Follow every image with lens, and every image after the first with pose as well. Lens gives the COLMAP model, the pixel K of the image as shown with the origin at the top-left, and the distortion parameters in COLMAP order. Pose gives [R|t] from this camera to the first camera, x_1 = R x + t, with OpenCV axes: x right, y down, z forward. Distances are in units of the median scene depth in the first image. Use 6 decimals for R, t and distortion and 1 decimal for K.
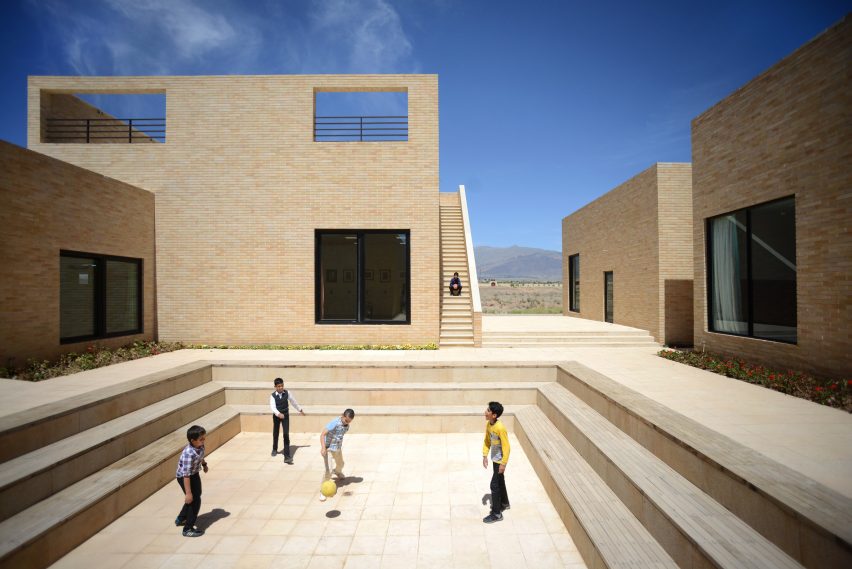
lens RADIAL K [[451.8, 0, 425.0], [0, 451.8, 288.7], [0, 0, 1]] dist [-0.066691, 0.038917]
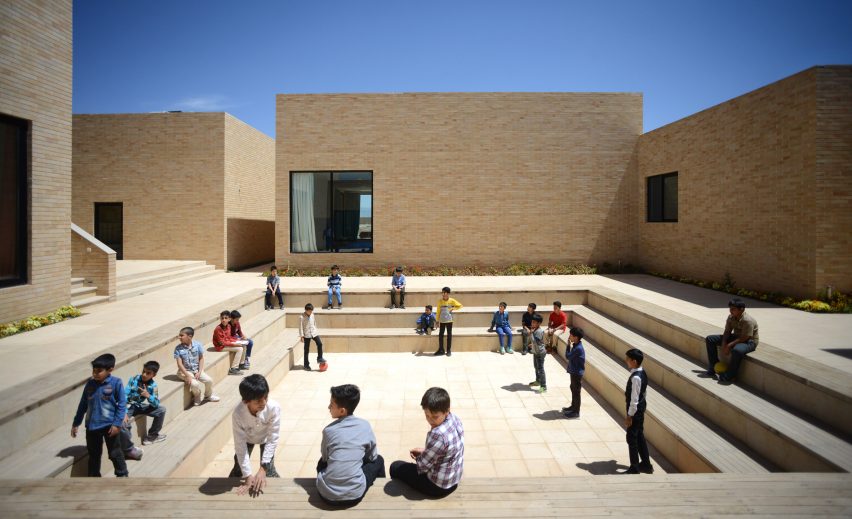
lens RADIAL K [[449.6, 0, 426.6], [0, 449.6, 230.9], [0, 0, 1]] dist [-0.075050, 0.045933]
pose [[-0.036078, -0.019644, 0.999156, -0.635493], [-0.002264, 0.999806, 0.019575, -0.001480], [-0.999346, -0.001556, -0.036116, 0.518695]]
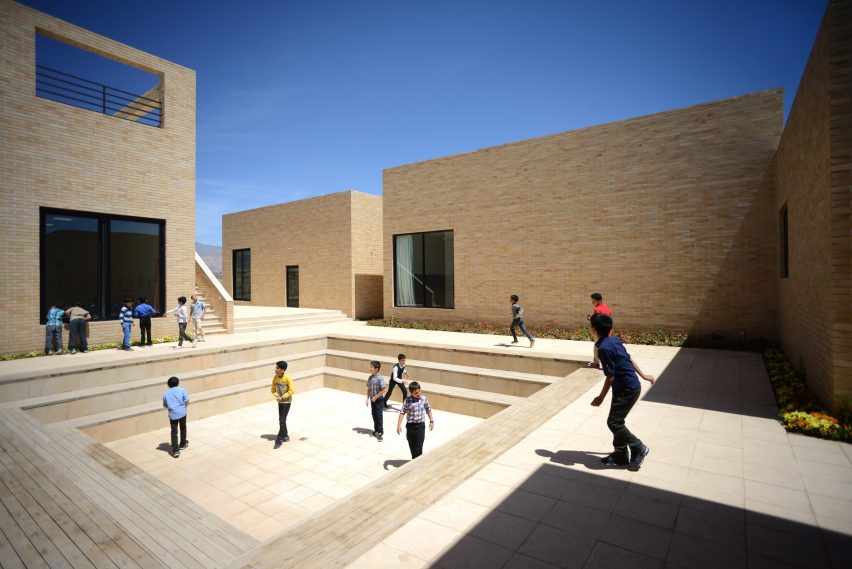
lens RADIAL K [[451.8, 0, 425.0], [0, 451.8, 288.7], [0, 0, 1]] dist [-0.066691, 0.038917]
pose [[0.578476, -0.018812, 0.815482, -0.507219], [0.002538, 0.999771, 0.021263, -0.001335], [-0.815695, -0.010231, 0.578391, -0.019471]]
